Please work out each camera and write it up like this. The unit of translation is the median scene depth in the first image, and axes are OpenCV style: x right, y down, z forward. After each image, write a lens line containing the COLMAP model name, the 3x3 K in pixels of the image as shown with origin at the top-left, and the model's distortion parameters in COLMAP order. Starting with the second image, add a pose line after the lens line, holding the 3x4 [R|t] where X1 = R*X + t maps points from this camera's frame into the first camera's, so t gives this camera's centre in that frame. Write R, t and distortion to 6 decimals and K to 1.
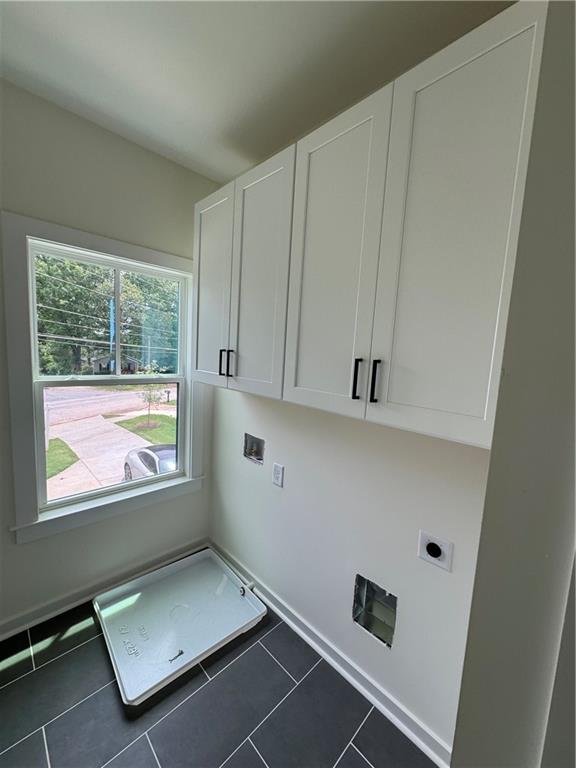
lens RADIAL K [[309.8, 0, 291.3], [0, 309.8, 383.5], [0, 0, 1]] dist [-0.002467, 0.000498]
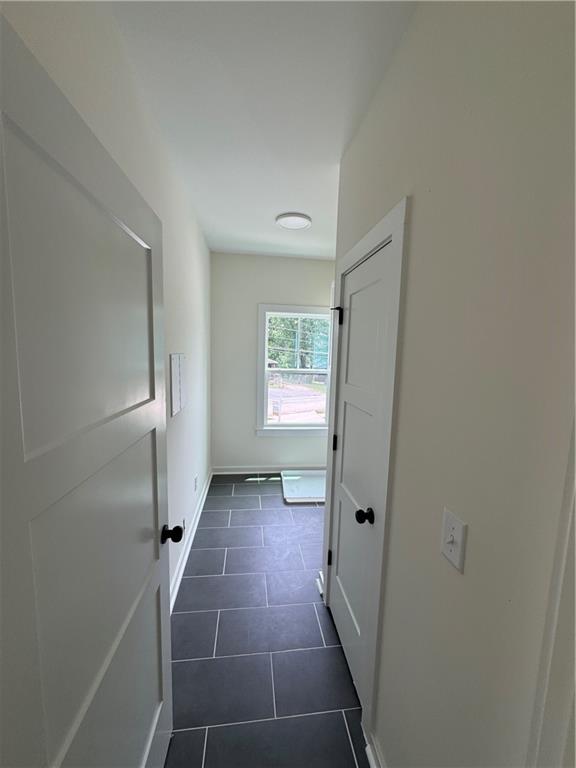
lens RADIAL K [[309.8, 0, 291.3], [0, 309.8, 383.5], [0, 0, 1]] dist [-0.002467, 0.000498]
pose [[0.797975, 0.038956, -0.601430, 0.654552], [-0.055217, 0.998437, -0.008591, 0.090434], [0.600156, 0.040064, 0.798879, -0.675531]]
